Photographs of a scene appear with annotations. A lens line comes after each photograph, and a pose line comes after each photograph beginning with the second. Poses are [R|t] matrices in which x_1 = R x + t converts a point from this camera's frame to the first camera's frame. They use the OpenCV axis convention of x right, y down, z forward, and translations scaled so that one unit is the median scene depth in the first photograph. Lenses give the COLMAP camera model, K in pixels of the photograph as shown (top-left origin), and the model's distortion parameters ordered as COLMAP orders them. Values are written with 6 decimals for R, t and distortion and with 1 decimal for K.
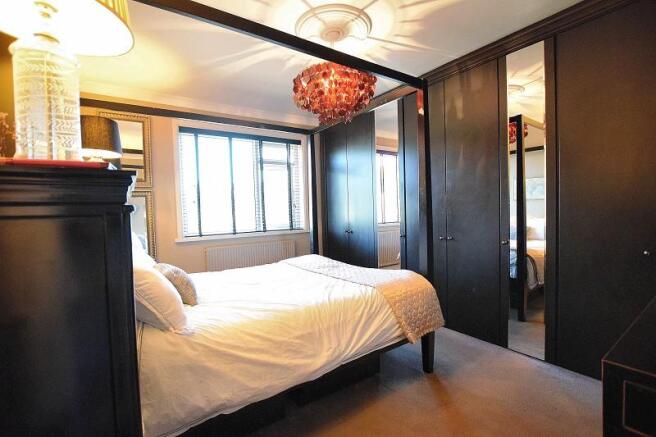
lens RADIAL K [[302.6, 0, 324.5], [0, 302.6, 216.9], [0, 0, 1]] dist [-0.026611, 0.005372]
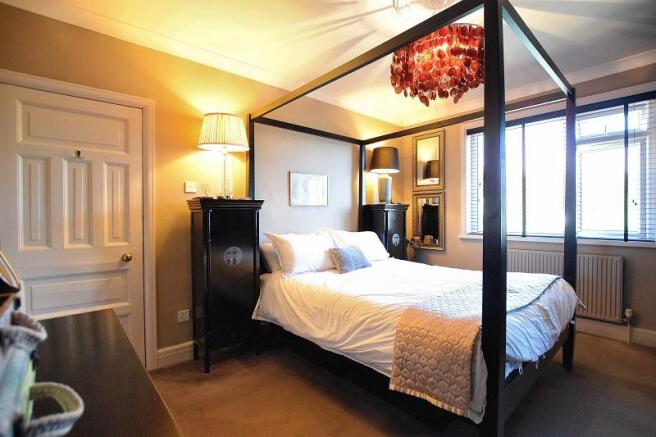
lens RADIAL K [[302.6, 0, 324.5], [0, 302.6, 216.9], [0, 0, 1]] dist [-0.026611, 0.005372]
pose [[0.117835, 0.036766, -0.992352, 0.543140], [-0.018458, 0.999223, 0.034829, -0.020449], [0.992862, 0.014213, 0.118422, 0.392214]]
